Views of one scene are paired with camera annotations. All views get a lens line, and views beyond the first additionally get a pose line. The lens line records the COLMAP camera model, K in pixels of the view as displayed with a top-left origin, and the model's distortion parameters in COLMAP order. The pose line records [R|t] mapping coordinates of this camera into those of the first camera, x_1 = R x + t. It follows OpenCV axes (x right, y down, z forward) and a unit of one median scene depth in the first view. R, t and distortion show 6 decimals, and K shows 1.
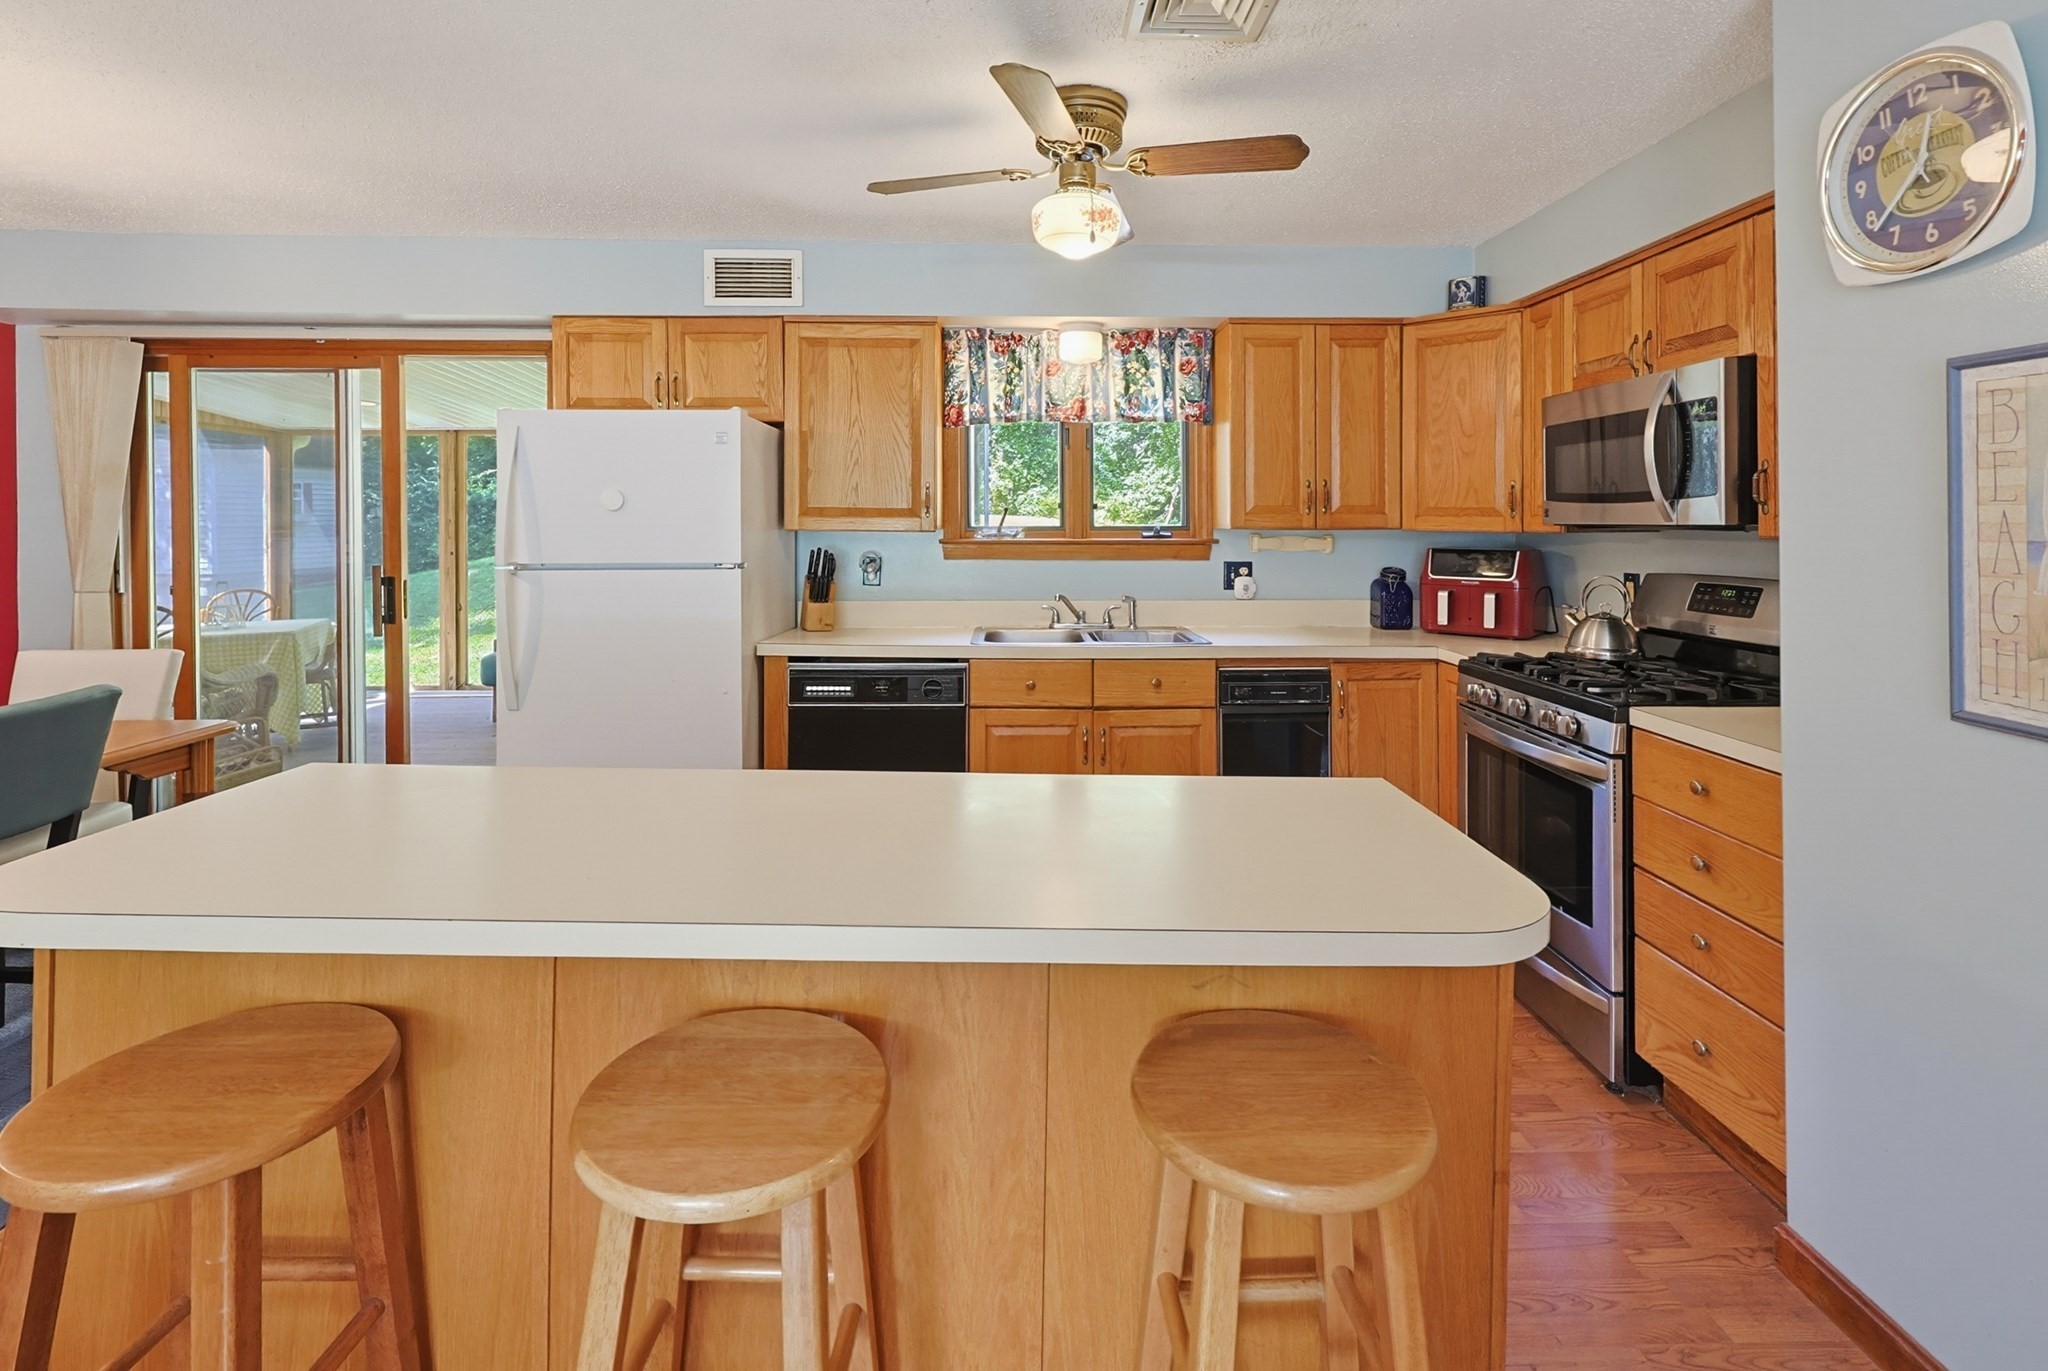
lens RADIAL K [[934.3, 0, 1035.3], [0, 934.3, 531.1], [0, 0, 1]] dist [-0.004262, 0.001322]
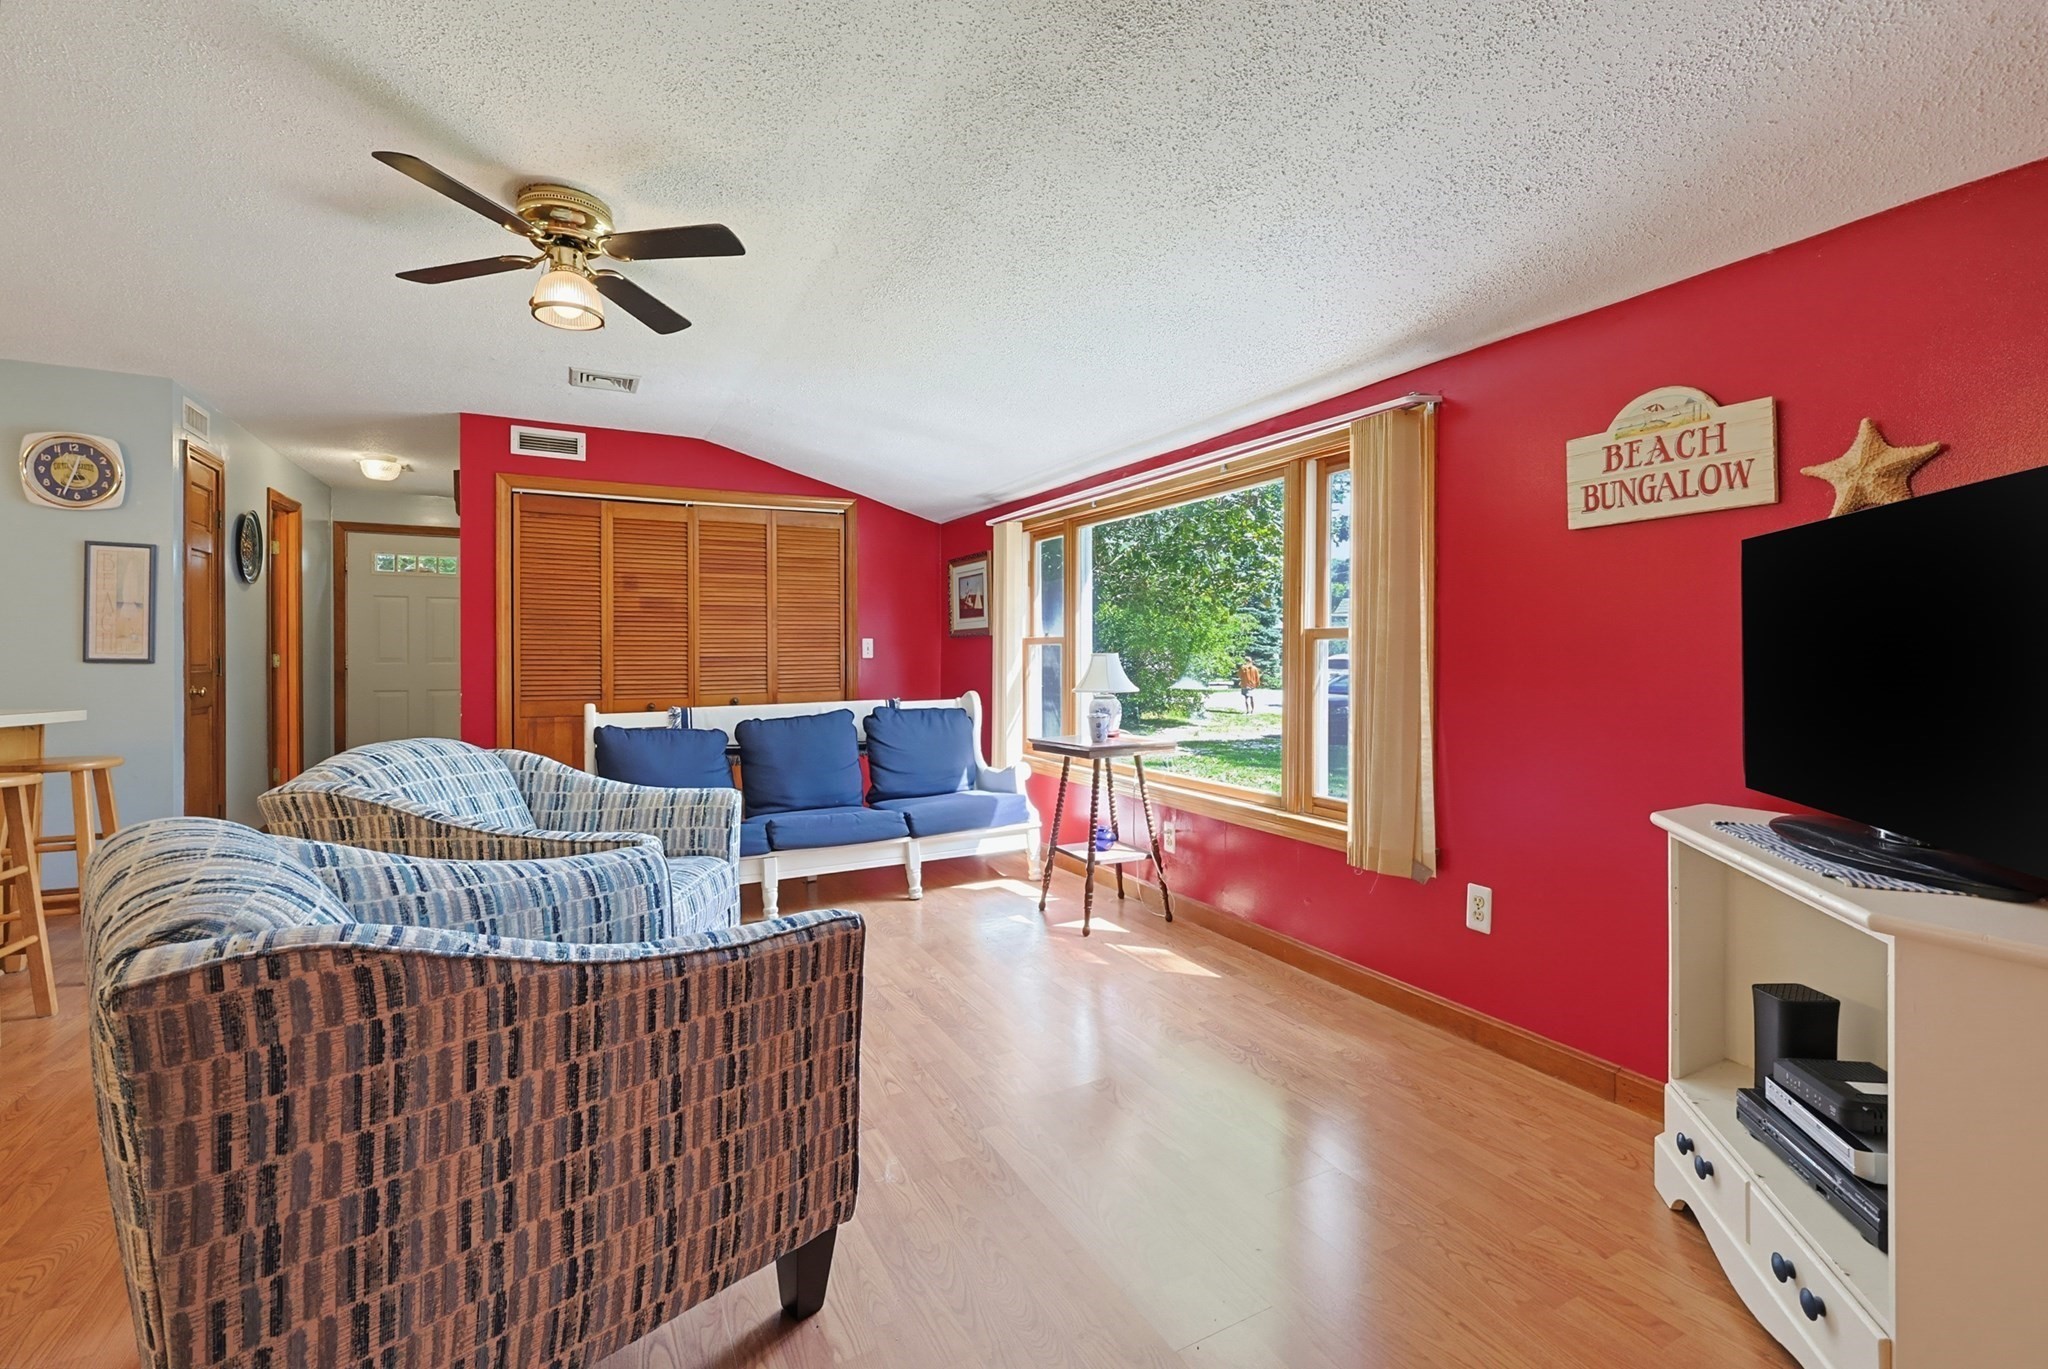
lens RADIAL K [[876.3, 0, 1035.1], [0, 876.3, 654.7], [0, 0, 1]] dist [-0.001308, 0.000639]
pose [[-0.445745, 0.000440, 0.895160, -1.165300], [0.000188, 1.000000, -0.000398, 0.073542], [-0.895160, -0.000010, -0.445745, -0.190044]]
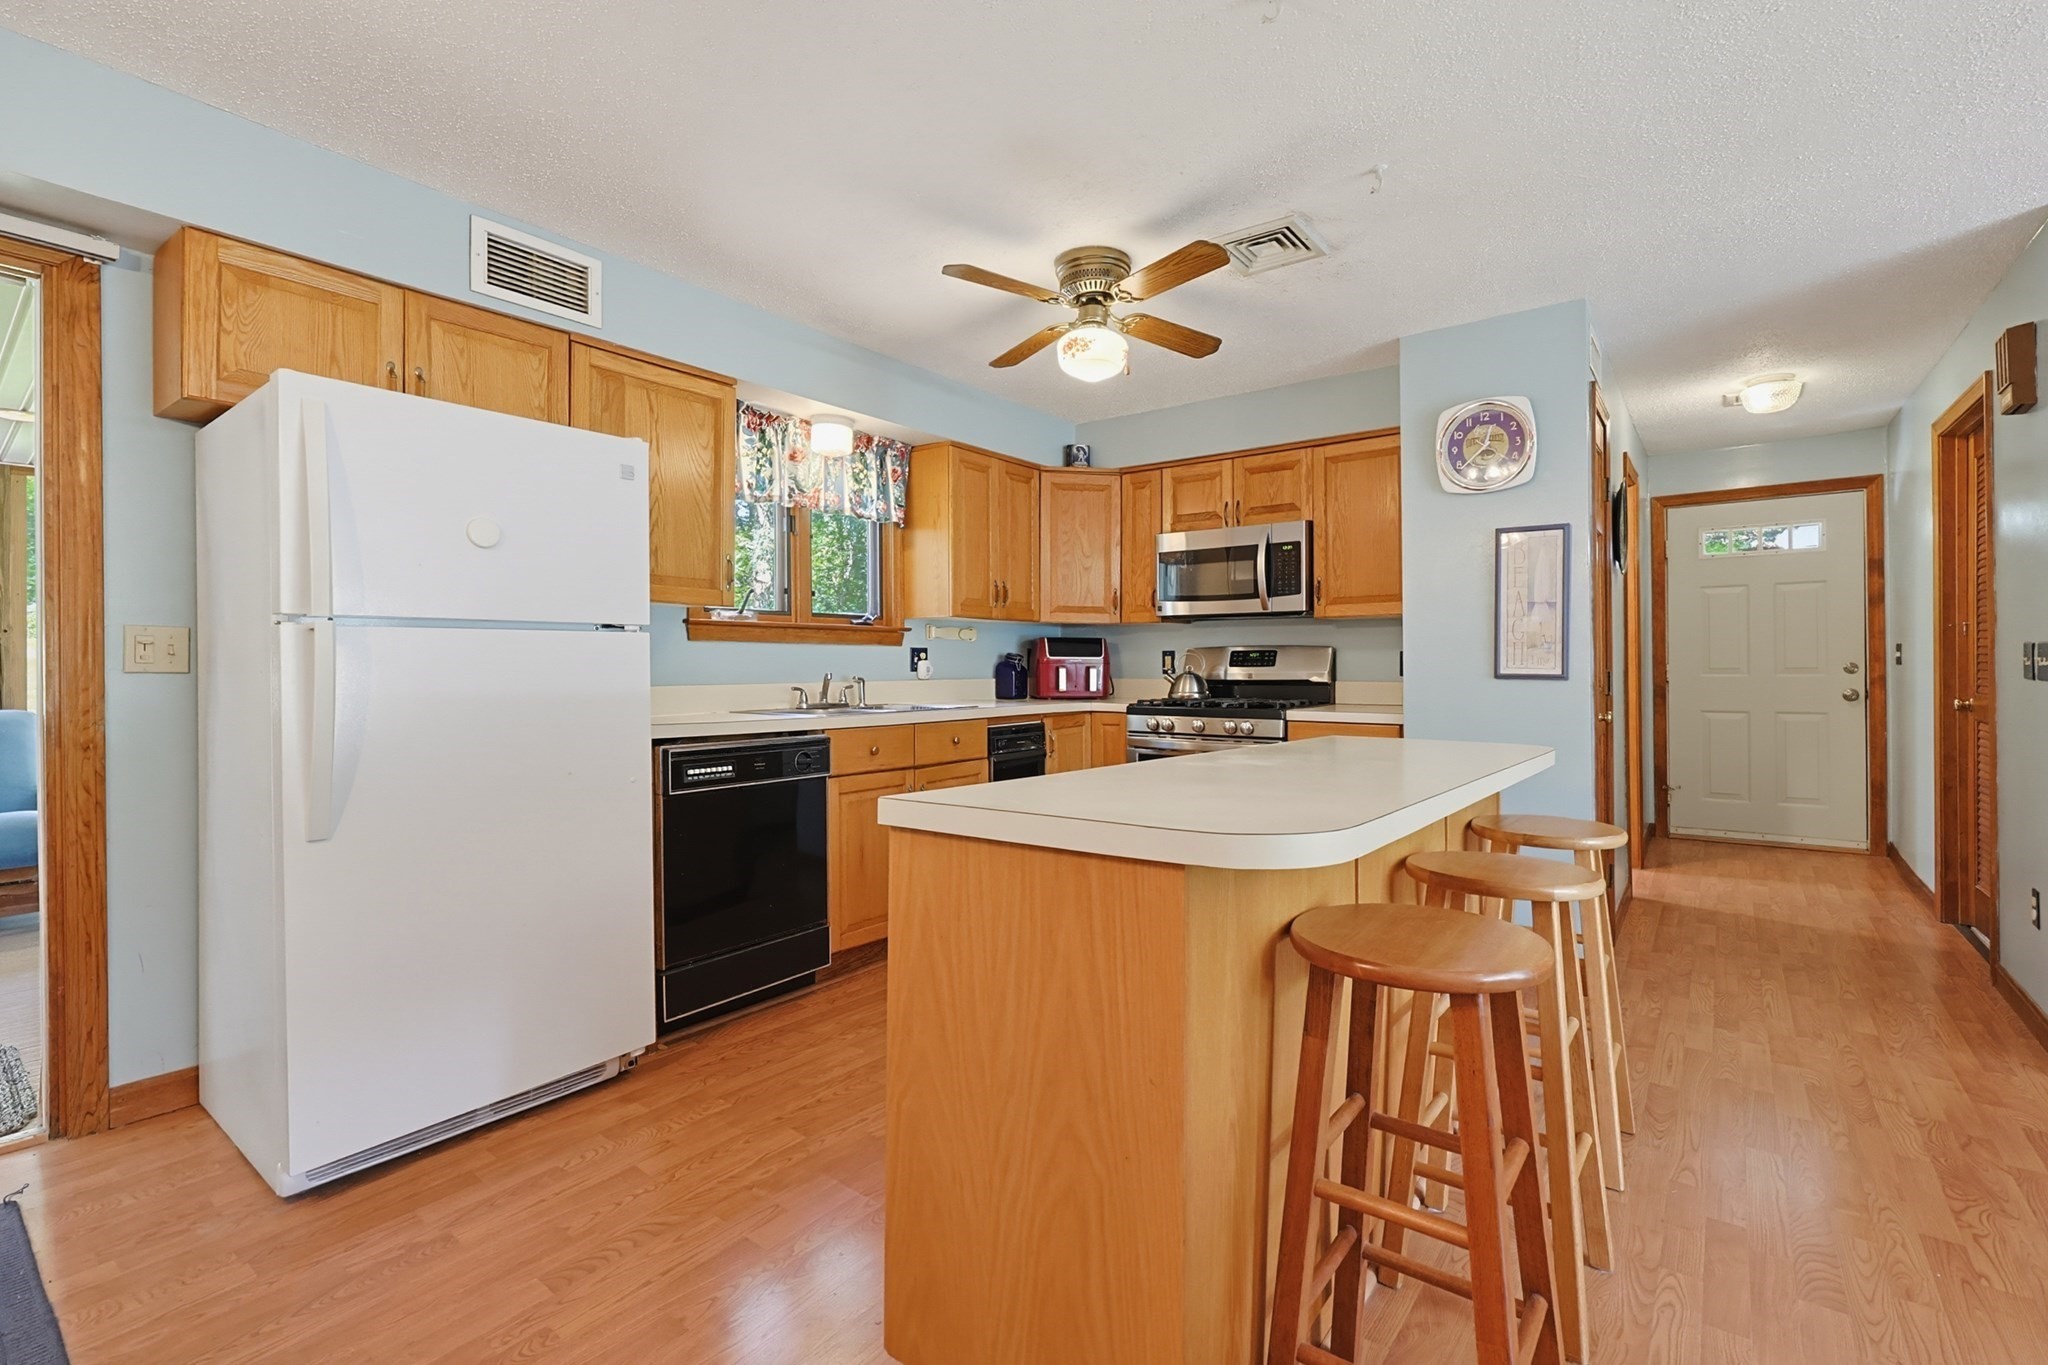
lens RADIAL K [[876.3, 0, 1051.2], [0, 876.3, 667.4], [0, 0, 1]] dist [-0.001308, 0.000639]
pose [[0.618786, -0.008093, 0.785518, -0.616341], [0.010091, 0.999946, 0.002353, 0.064010], [-0.785495, 0.006471, 0.618834, 0.203686]]
